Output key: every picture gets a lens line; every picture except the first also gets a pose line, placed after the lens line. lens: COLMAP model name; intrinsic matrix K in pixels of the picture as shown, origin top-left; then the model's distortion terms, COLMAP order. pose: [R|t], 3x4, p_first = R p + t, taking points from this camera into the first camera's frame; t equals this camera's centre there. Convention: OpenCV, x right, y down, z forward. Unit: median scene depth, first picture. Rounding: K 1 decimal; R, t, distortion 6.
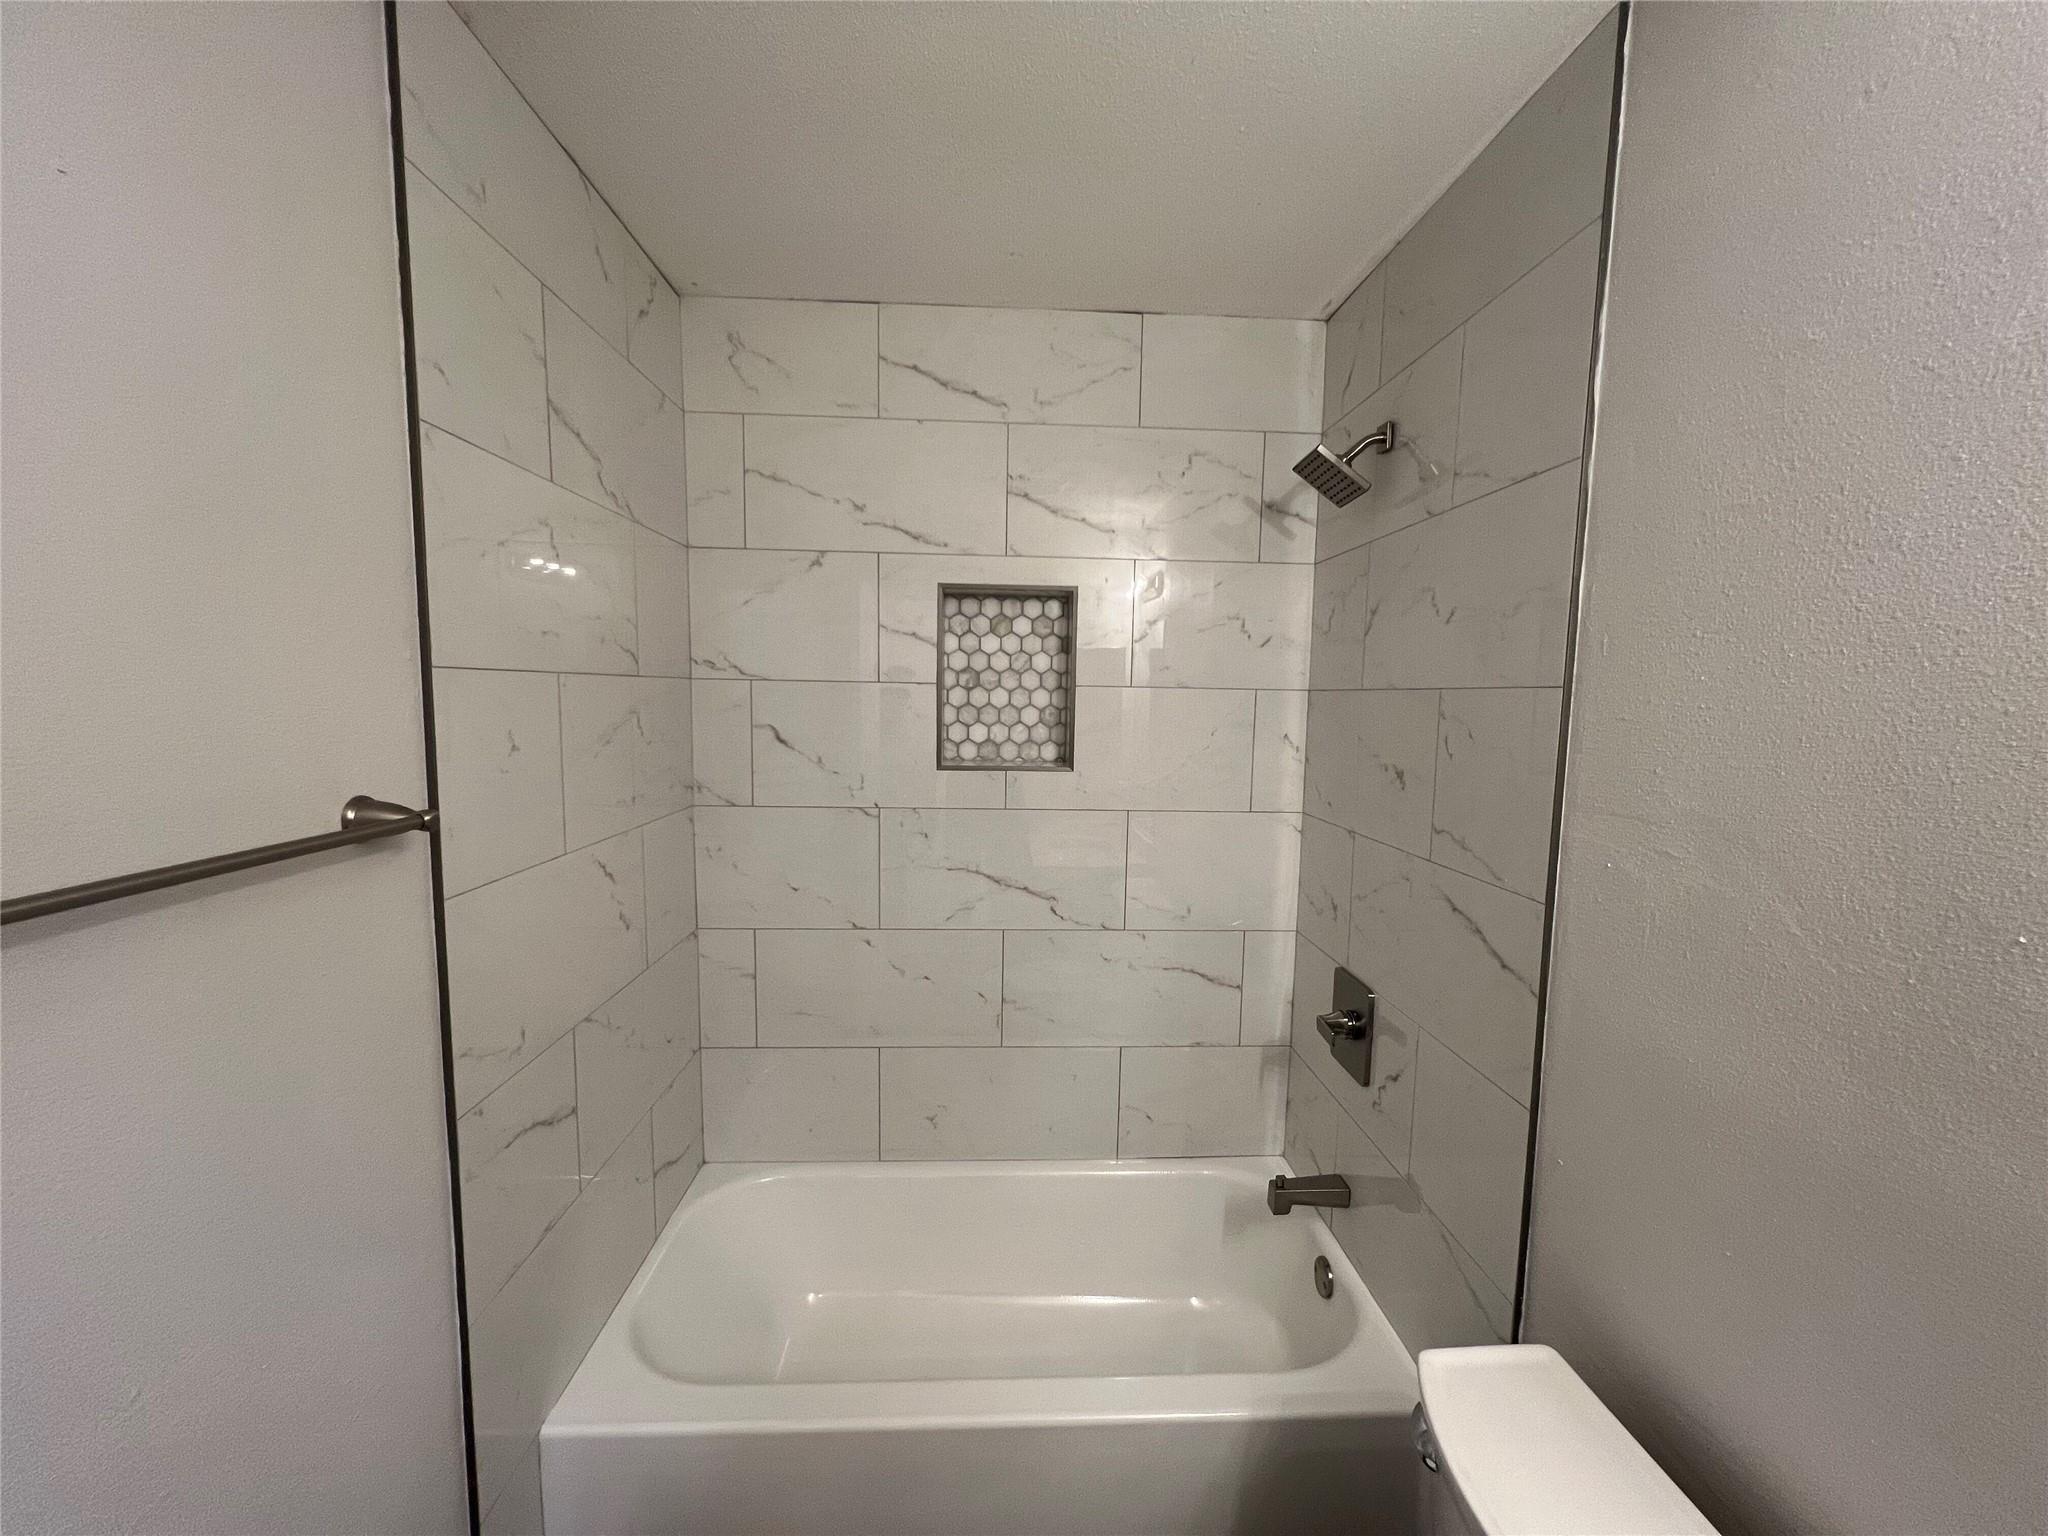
lens RADIAL K [[817.3, 0, 1027.1], [0, 817.3, 778.1], [0, 0, 1]] dist [-0.001567, 0.000496]
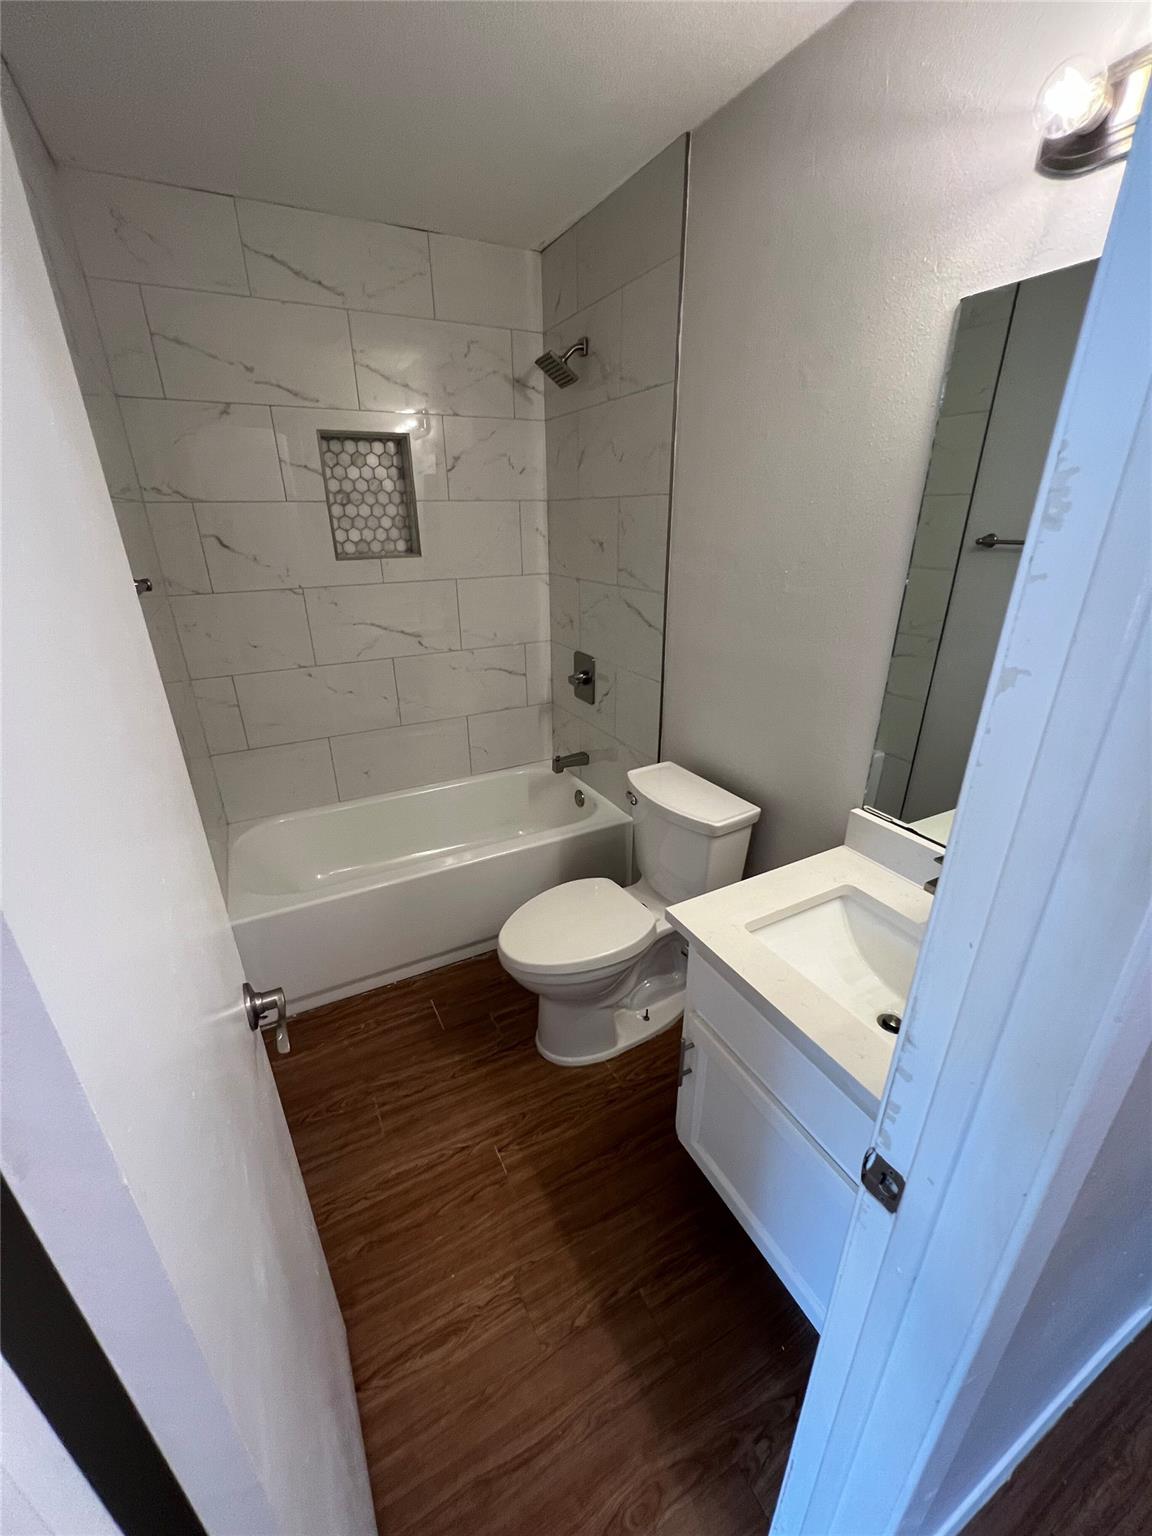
lens RADIAL K [[613.0, 0, 569.0], [0, 613.0, 773.3], [0, 0, 1]] dist [-0.001567, 0.000496]
pose [[0.908508, -0.189658, 0.372348, -0.225065], [0.069905, 0.947491, 0.312047, 0.042661], [-0.411979, -0.257468, 0.874062, -0.341636]]
